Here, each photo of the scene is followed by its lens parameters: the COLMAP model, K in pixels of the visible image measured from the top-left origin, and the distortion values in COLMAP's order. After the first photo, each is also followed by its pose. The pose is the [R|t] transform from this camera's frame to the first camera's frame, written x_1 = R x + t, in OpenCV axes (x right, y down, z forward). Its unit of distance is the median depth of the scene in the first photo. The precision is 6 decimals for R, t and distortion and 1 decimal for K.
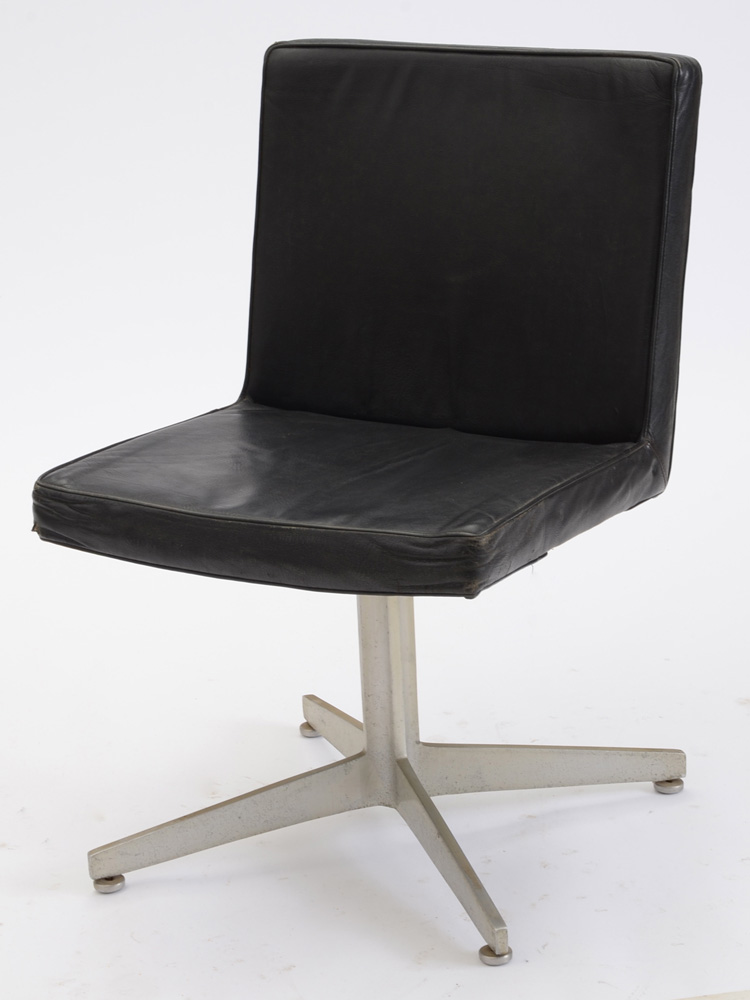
lens RADIAL K [[3032.5, 0, 372.7], [0, 3032.5, 495.4], [0, 0, 1]] dist [0.562369, 0.000000]
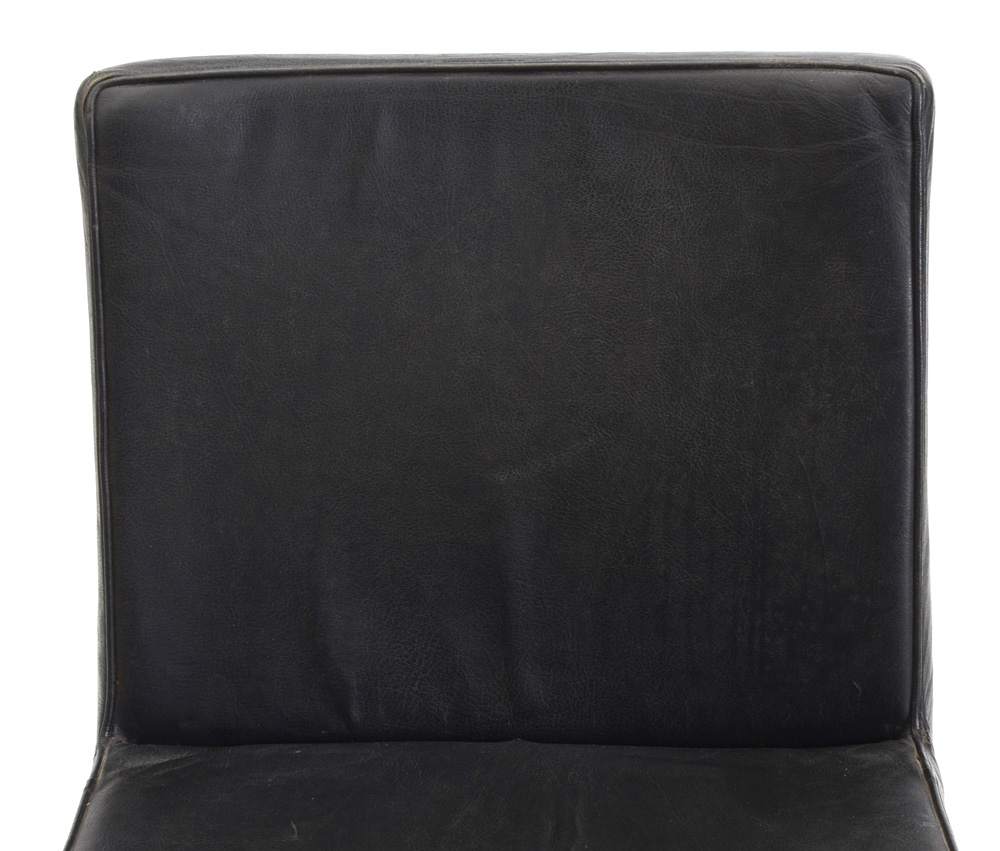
lens RADIAL K [[3276.4, 0, 509.2], [0, 3276.4, 431.5], [0, 0, 1]] dist [0.503064, 0.000000]
pose [[0.897806, -0.148817, 0.414485, -0.224531], [0.112278, 0.987422, 0.111321, -0.149599], [-0.425838, -0.053407, 0.903222, 0.474446]]
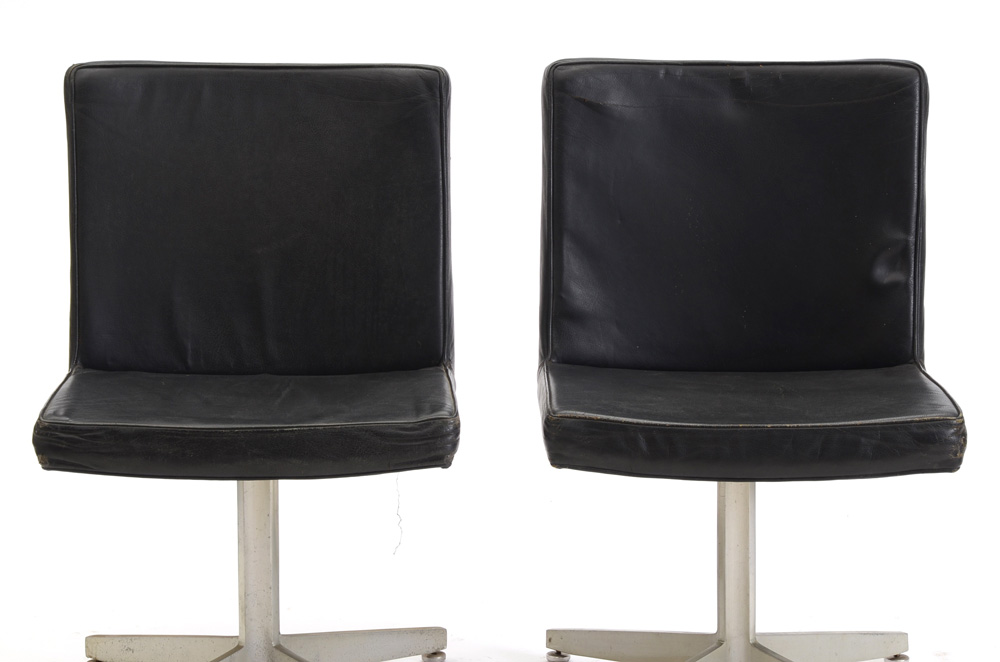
lens RADIAL K [[3558.5, 0, 496.2], [0, 3558.5, 336.3], [0, 0, 1]] dist [1.128174, 0.000000]
pose [[0.877425, -0.058532, 0.476130, -0.589164], [0.110504, 0.990497, -0.081876, 0.092772], [-0.466813, 0.124454, 0.875555, -0.299397]]
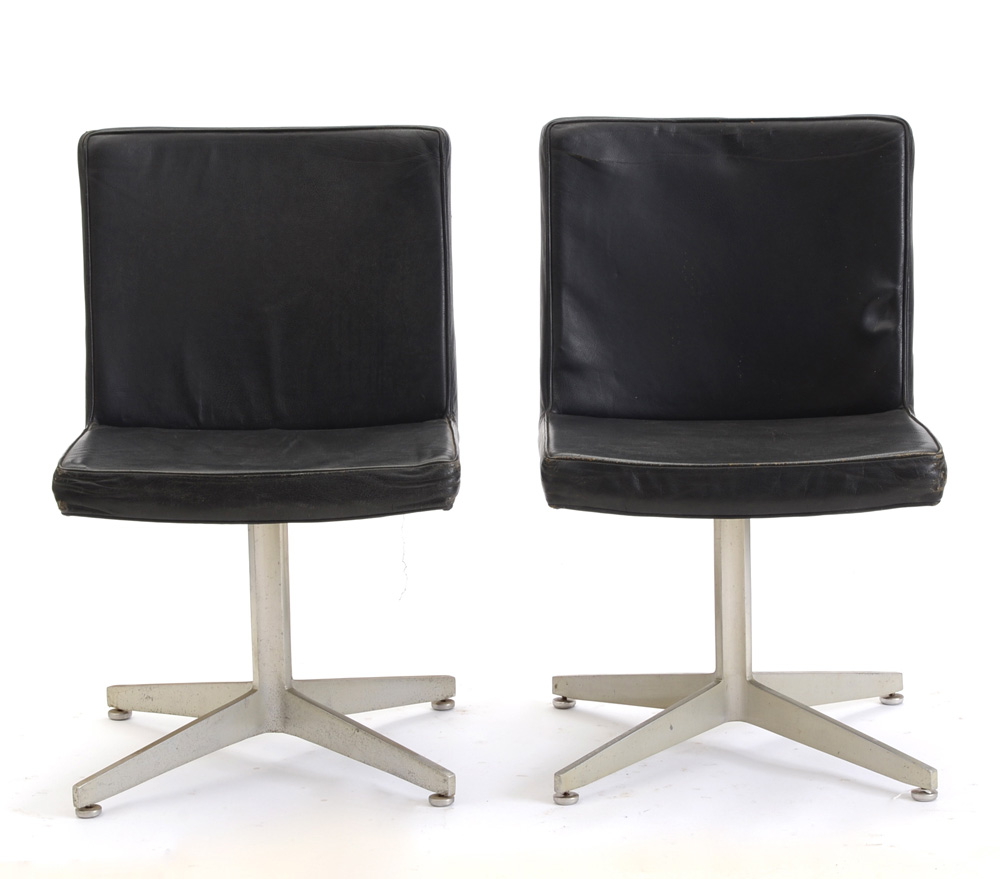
lens RADIAL K [[3843.6, 0, 494.3], [0, 3843.6, 440.5], [0, 0, 1]] dist [0.739720, 0.000000]
pose [[0.882655, -0.067714, 0.465119, -0.648819], [0.123235, 0.988290, -0.089983, 0.140073], [-0.453579, 0.136743, 0.880663, -0.441240]]
